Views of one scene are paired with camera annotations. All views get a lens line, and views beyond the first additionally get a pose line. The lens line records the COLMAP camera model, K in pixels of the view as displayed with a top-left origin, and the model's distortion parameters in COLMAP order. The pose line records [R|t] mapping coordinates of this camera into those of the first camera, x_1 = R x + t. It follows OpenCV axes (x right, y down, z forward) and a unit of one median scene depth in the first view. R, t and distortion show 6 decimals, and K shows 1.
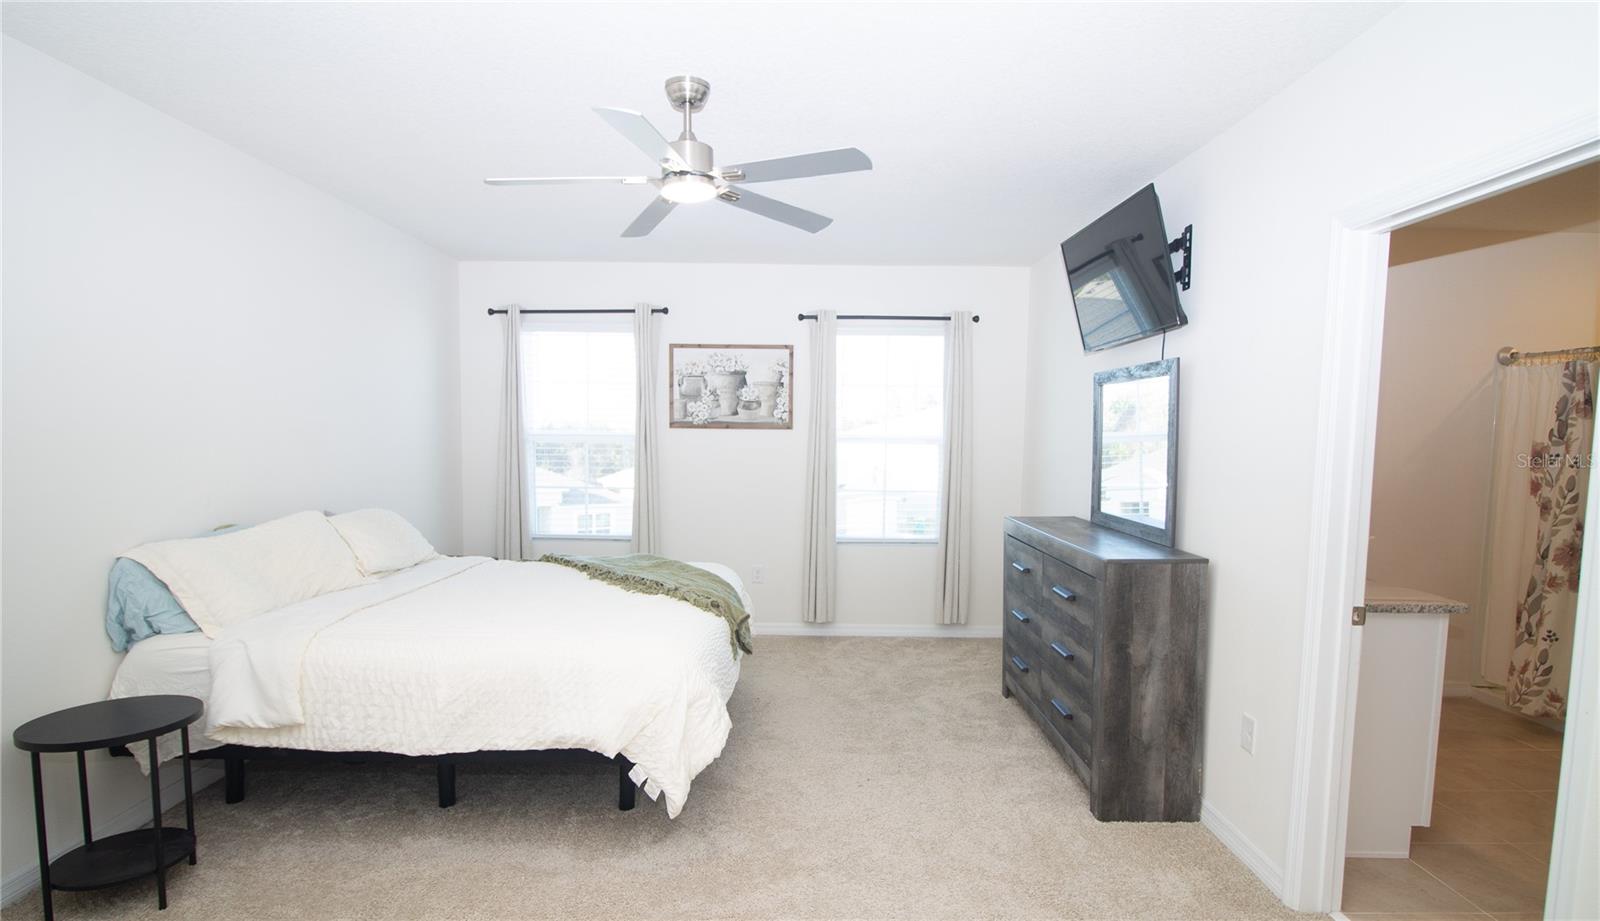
lens RADIAL K [[850.5, 0, 797.8], [0, 850.5, 454.9], [0, 0, 1]] dist [-0.001377, -0.000070]
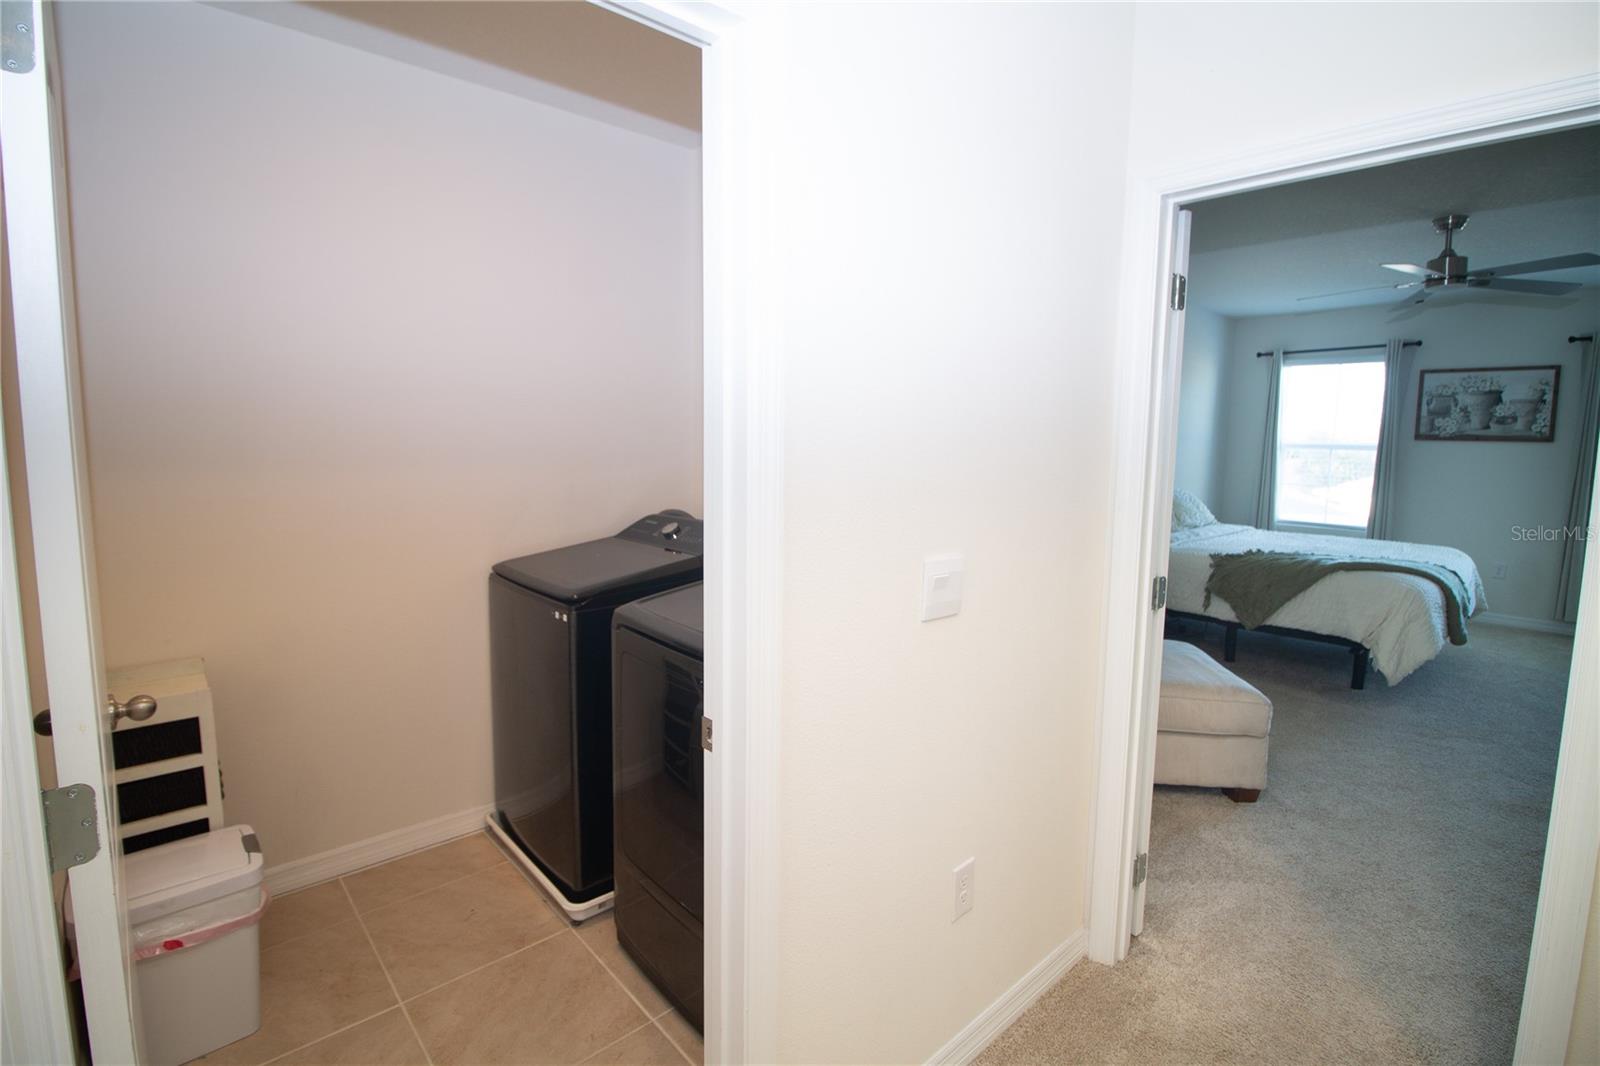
lens RADIAL K [[755.7, 0, 794.9], [0, 755.7, 521.8], [0, 0, 1]] dist [-0.013009, -0.001786]
pose [[0.671000, 0.082652, -0.736836, 0.053998], [-0.026031, 0.995781, 0.087993, 0.014175], [0.741000, -0.039862, 0.670321, -0.386426]]
